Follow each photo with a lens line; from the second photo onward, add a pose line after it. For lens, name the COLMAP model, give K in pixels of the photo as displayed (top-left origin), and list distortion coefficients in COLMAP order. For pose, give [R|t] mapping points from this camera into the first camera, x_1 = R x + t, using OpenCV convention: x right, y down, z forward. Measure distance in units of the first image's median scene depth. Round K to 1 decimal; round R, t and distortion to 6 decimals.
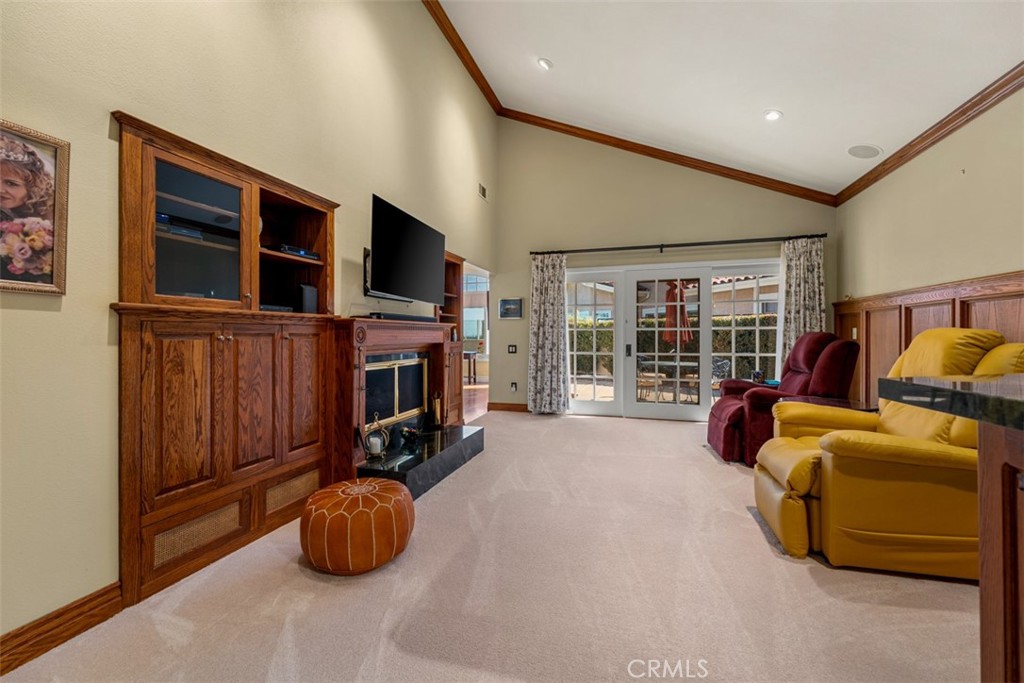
lens RADIAL K [[420.5, 0, 509.1], [0, 420.5, 342.1], [0, 0, 1]] dist [-0.000707, -0.000342]
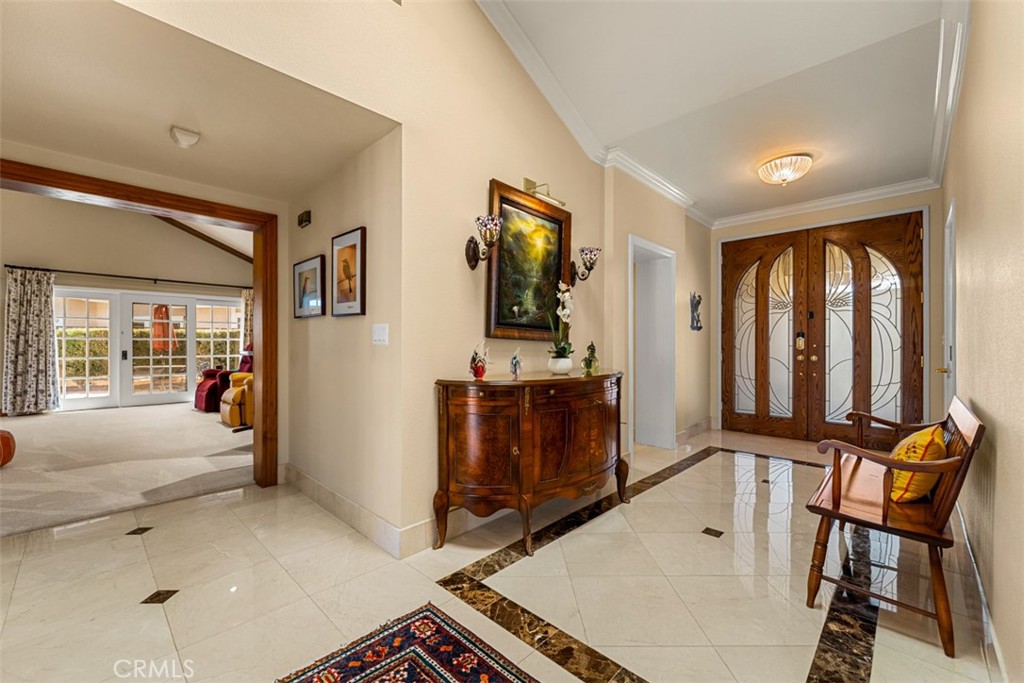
lens RADIAL K [[411.8, 0, 507.0], [0, 411.8, 341.0], [0, 0, 1]] dist [-0.003682, -0.000286]
pose [[0.447478, 0.011275, 0.894224, -0.318319], [0.013763, 0.999715, -0.019492, 0.016696], [-0.894189, 0.021030, 0.447195, -0.620200]]
